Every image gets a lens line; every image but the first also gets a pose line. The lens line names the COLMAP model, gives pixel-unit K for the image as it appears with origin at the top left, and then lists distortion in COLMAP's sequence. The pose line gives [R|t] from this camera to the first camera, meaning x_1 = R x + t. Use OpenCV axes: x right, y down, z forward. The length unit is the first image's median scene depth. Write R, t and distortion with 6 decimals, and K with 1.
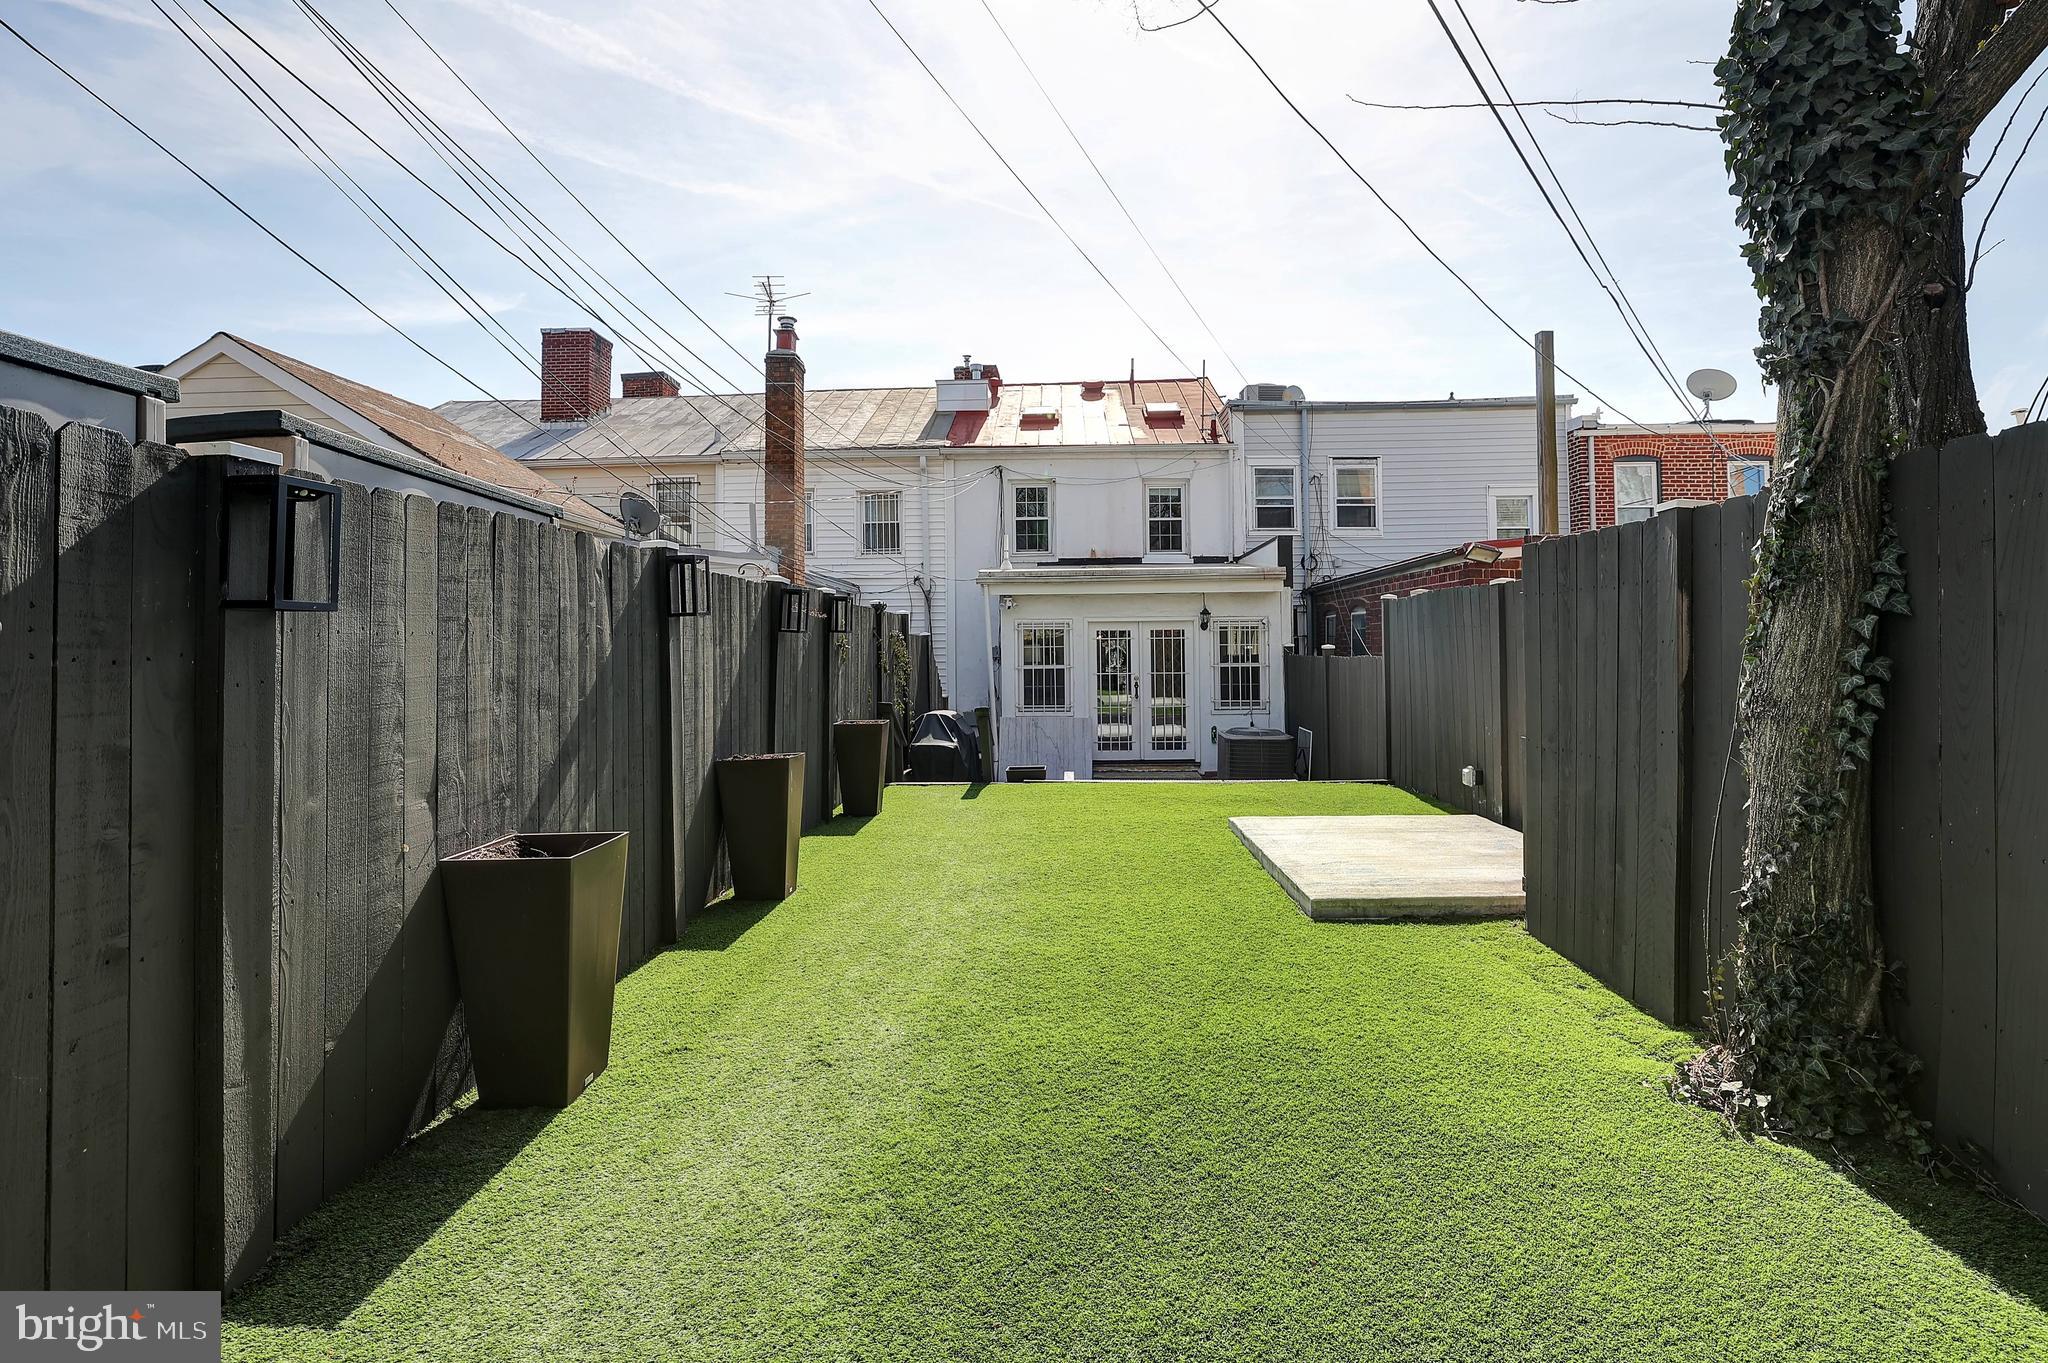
lens RADIAL K [[933.0, 0, 1021.9], [0, 933.0, 672.5], [0, 0, 1]] dist [-0.048618, 0.021460]
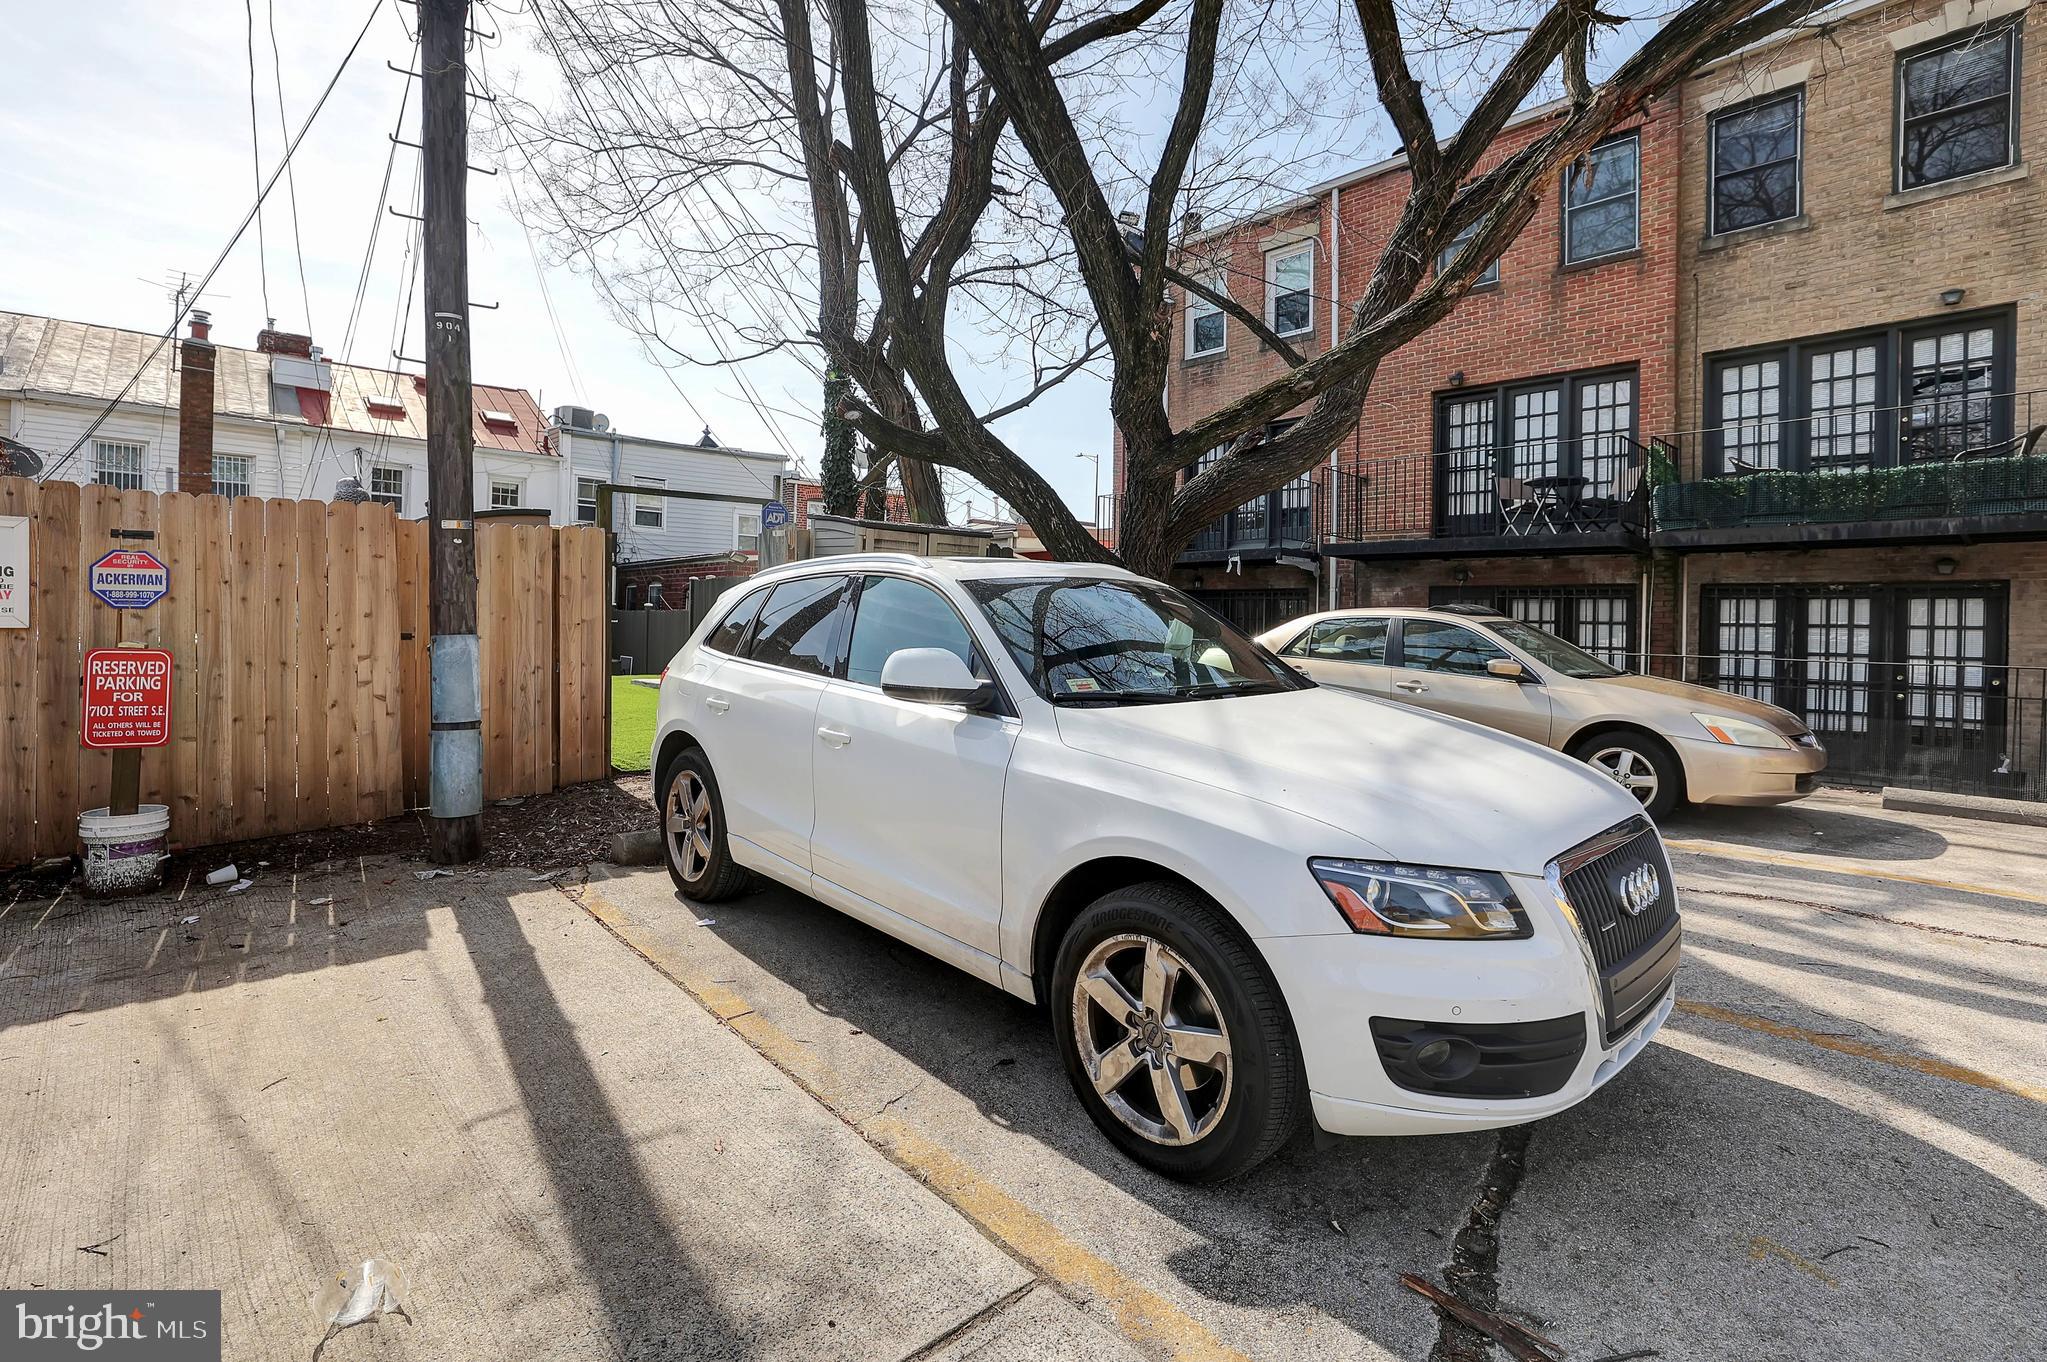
lens RADIAL K [[932.5, 0, 1021.4], [0, 932.5, 672.0], [0, 0, 1]] dist [-0.048618, 0.021460]
pose [[0.705844, -0.011669, 0.708271, -0.255651], [-0.007803, 0.999676, 0.024246, 0.031352], [-0.708324, -0.022640, 0.705524, -0.436467]]
